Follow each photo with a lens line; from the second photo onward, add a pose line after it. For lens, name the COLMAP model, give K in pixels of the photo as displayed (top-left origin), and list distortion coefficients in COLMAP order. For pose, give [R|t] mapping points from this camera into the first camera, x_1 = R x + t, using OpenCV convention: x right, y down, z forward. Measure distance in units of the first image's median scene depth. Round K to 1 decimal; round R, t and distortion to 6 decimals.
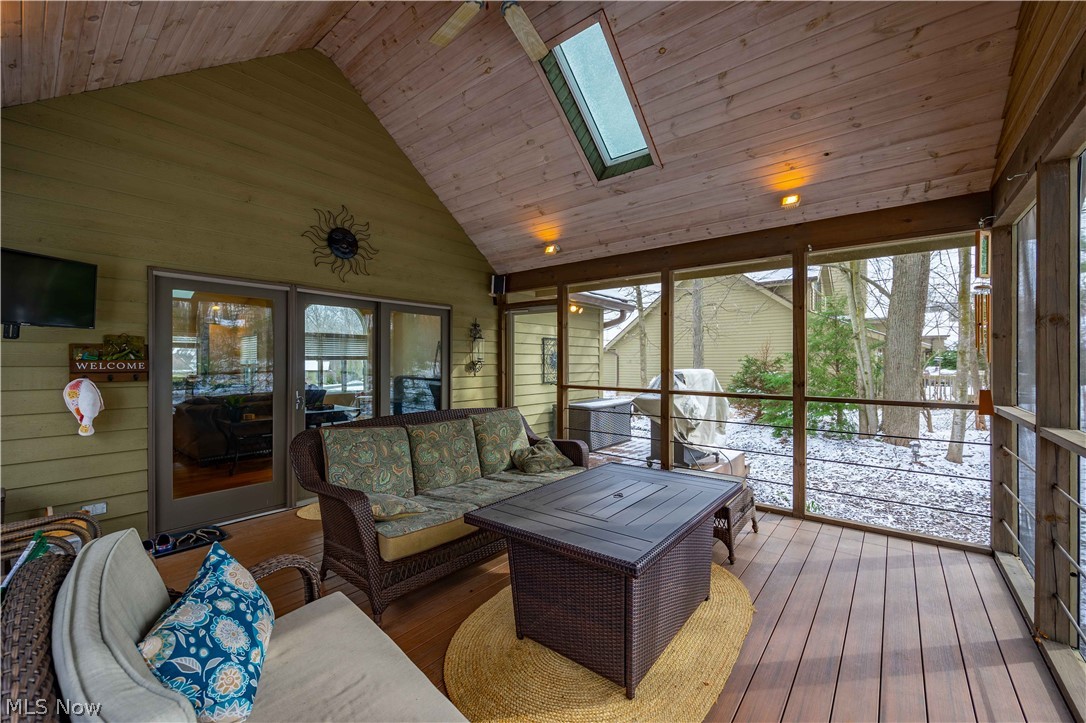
lens RADIAL K [[431.7, 0, 546.1], [0, 431.7, 359.8], [0, 0, 1]] dist [-0.000278, -0.000004]
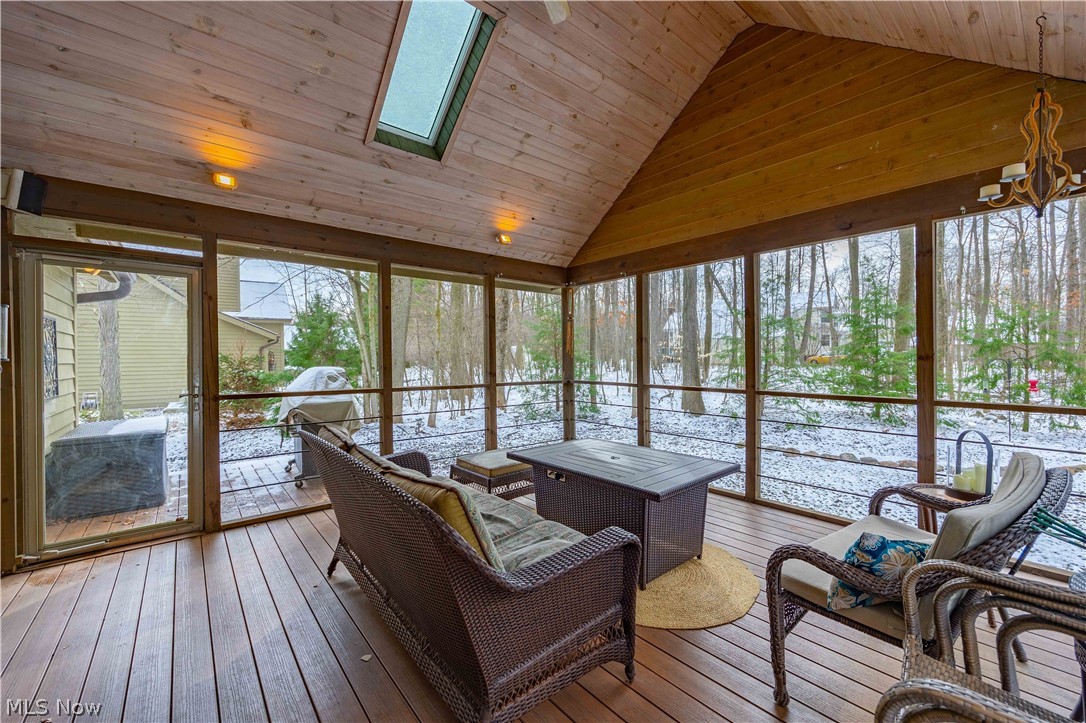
lens RADIAL K [[431.7, 0, 546.2], [0, 431.7, 360.0], [0, 0, 1]] dist [-0.000278, -0.000004]
pose [[0.189727, -0.003191, 0.981832, -0.594368], [0.010551, 0.999944, 0.001211, 0.011338], [-0.981780, 0.010130, 0.189750, 0.486813]]
